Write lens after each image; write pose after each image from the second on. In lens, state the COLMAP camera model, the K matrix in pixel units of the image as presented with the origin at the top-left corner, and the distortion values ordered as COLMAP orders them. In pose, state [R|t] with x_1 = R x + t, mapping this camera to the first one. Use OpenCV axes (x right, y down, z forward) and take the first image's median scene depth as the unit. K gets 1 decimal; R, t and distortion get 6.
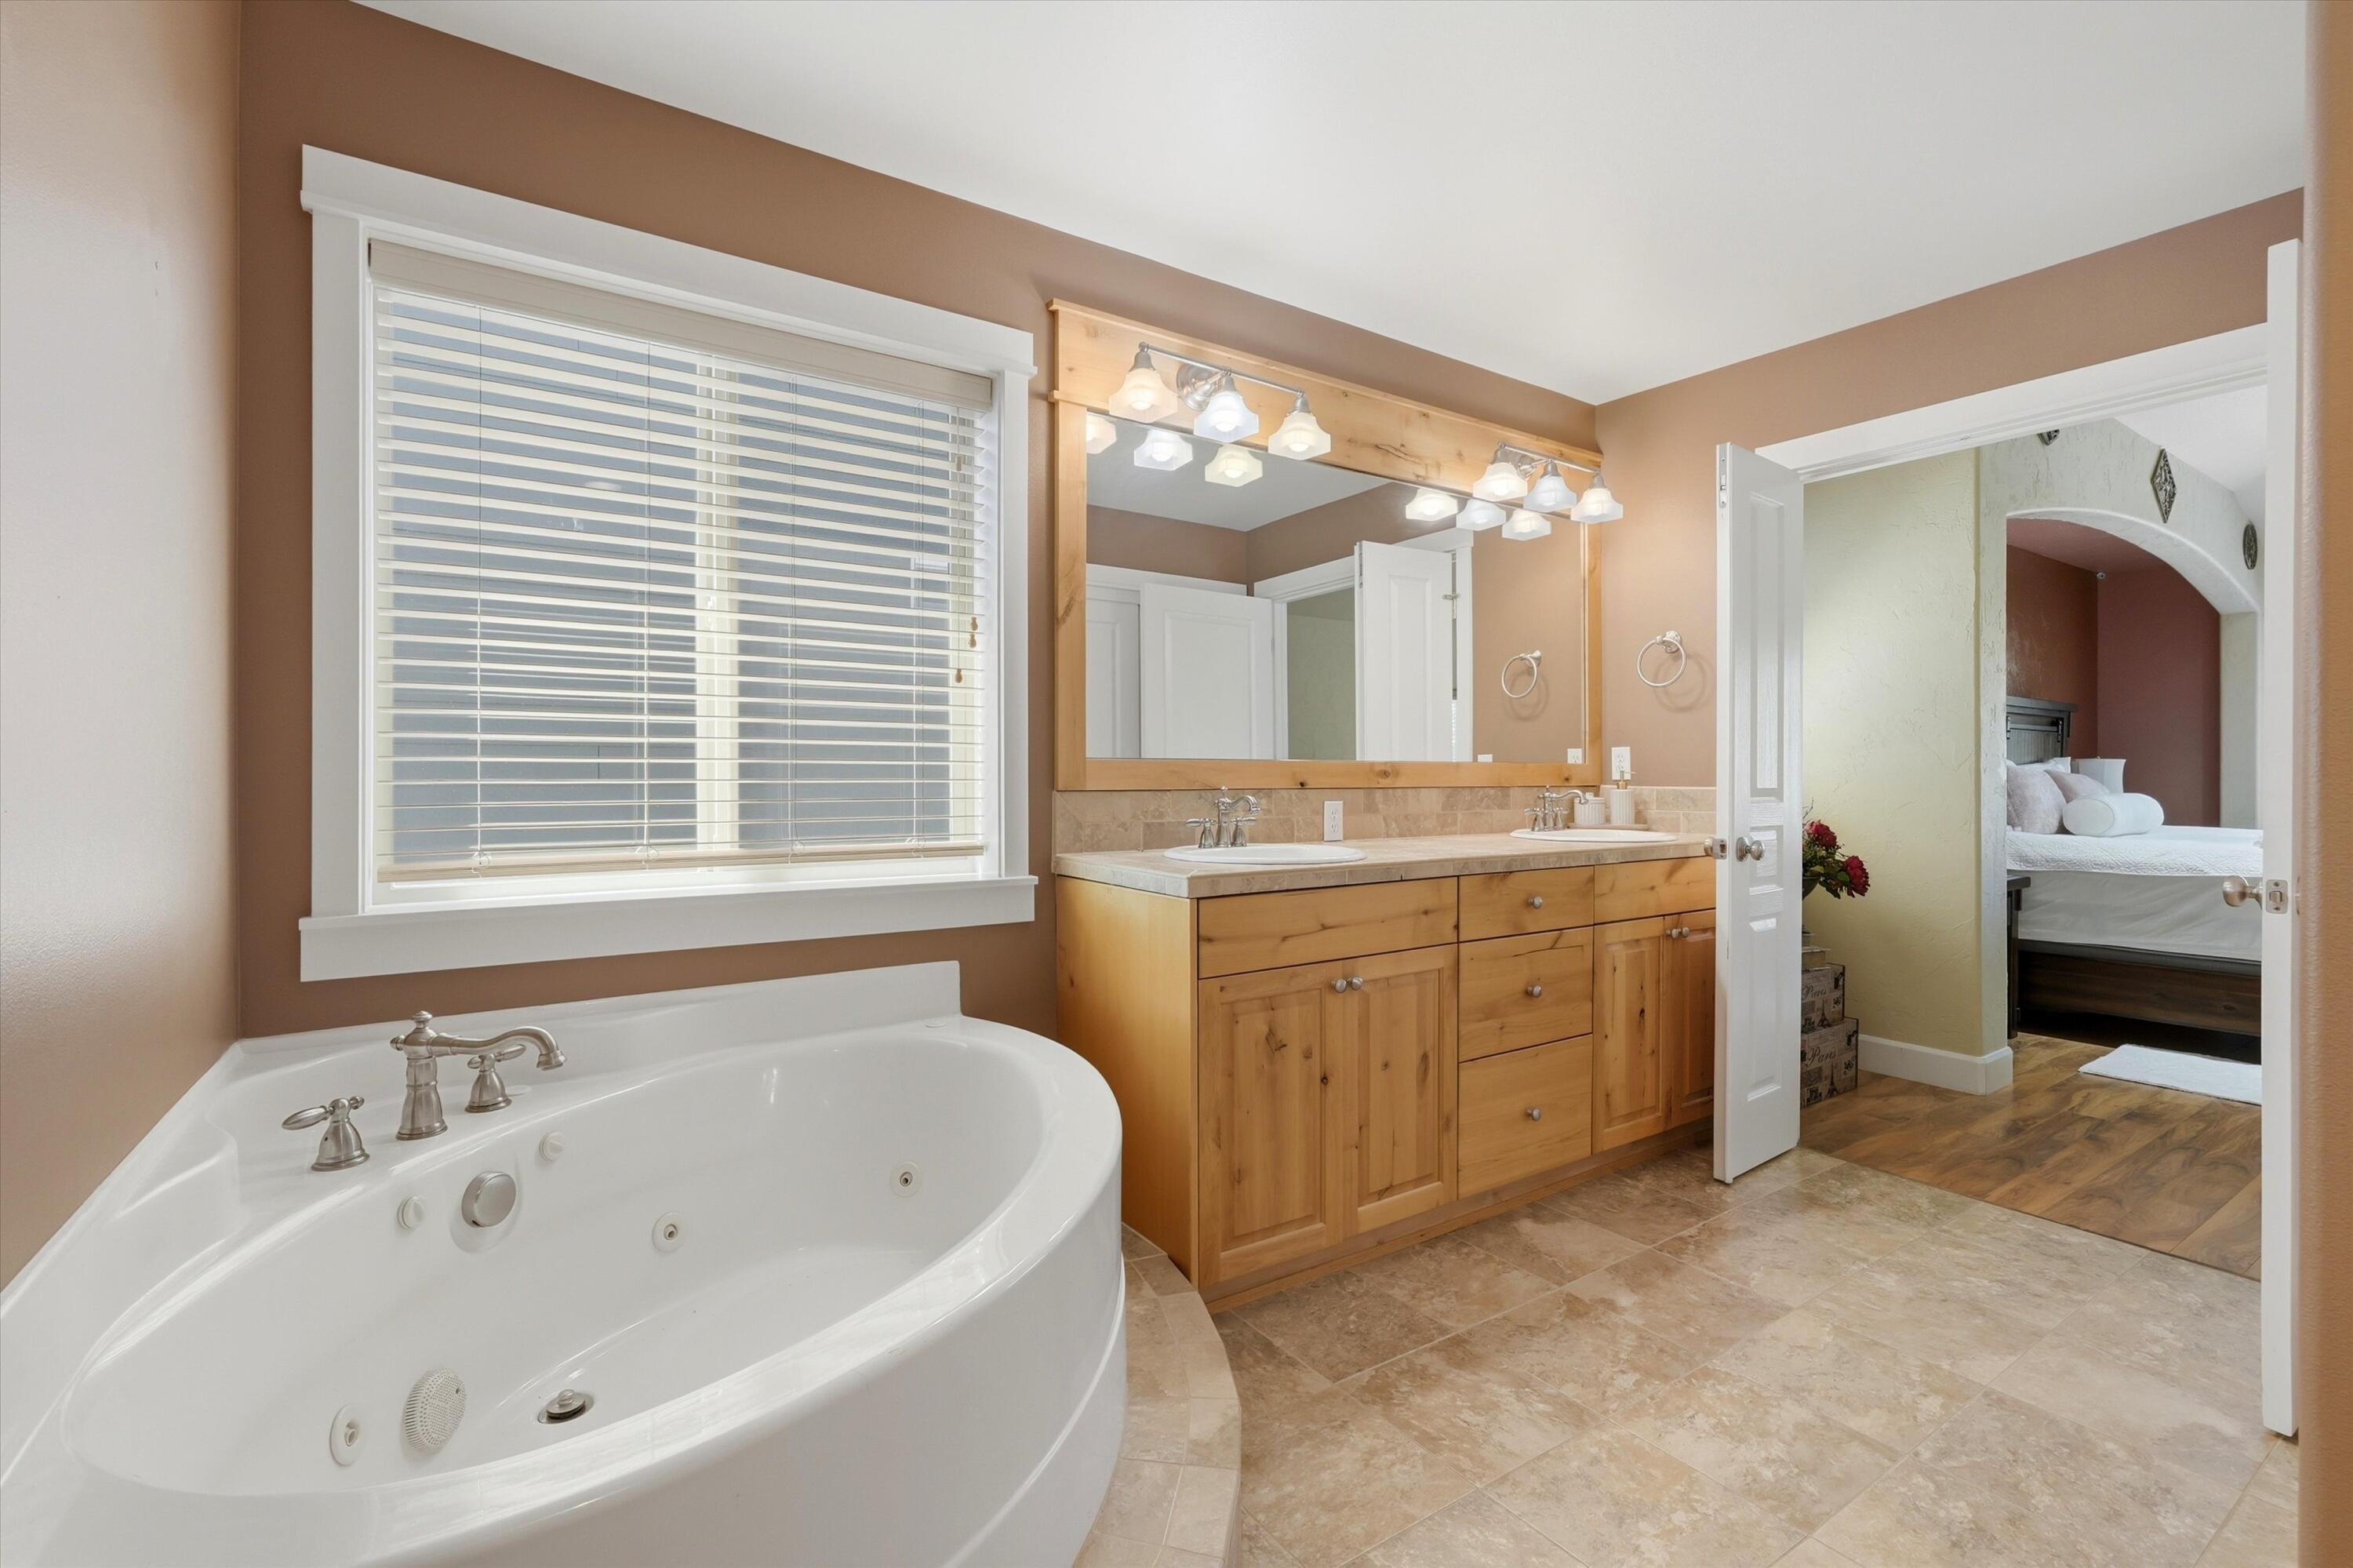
lens RADIAL K [[1047.1, 0, 1173.8], [0, 1047.1, 773.8], [0, 0, 1]] dist [-0.002251, 0.000531]
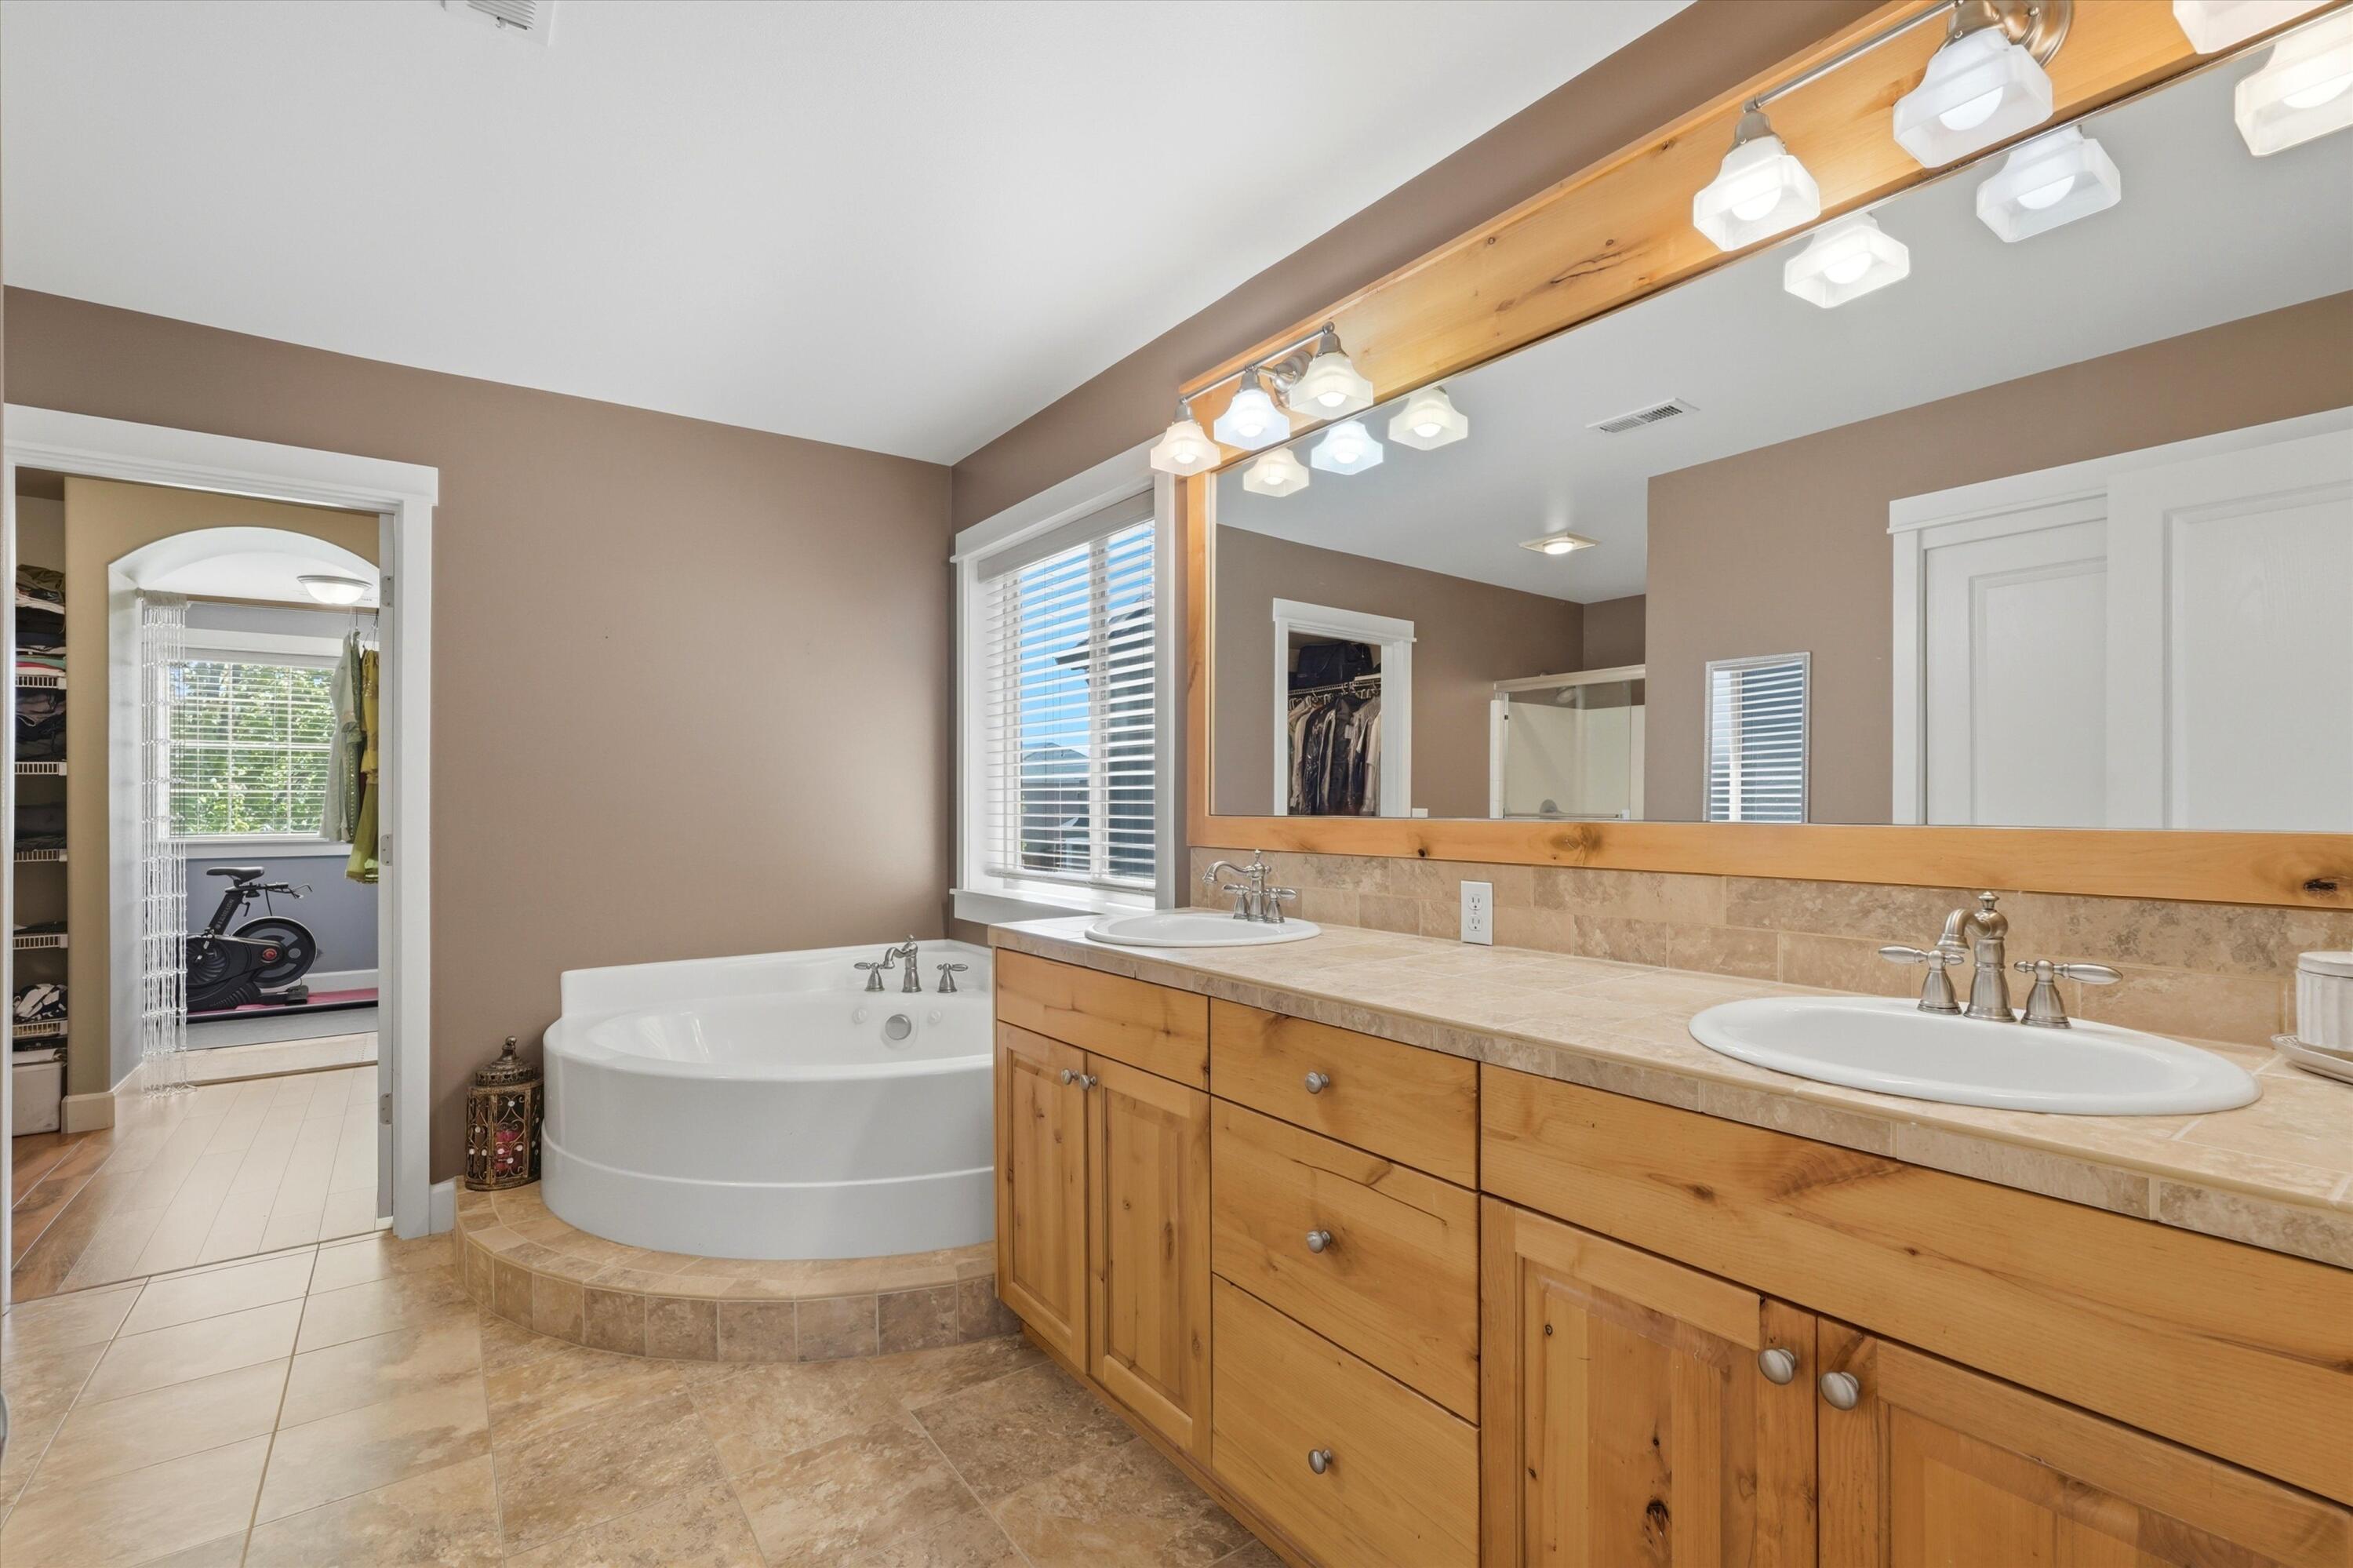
lens RADIAL K [[1025.0, 0, 1163.5], [0, 1025.0, 798.7], [0, 0, 1]] dist [-0.003466, -0.000731]
pose [[0.038513, -0.006760, -0.999235, 1.016363], [0.005474, 0.999964, -0.006554, -0.028641], [0.999243, -0.005217, 0.038548, 1.025256]]
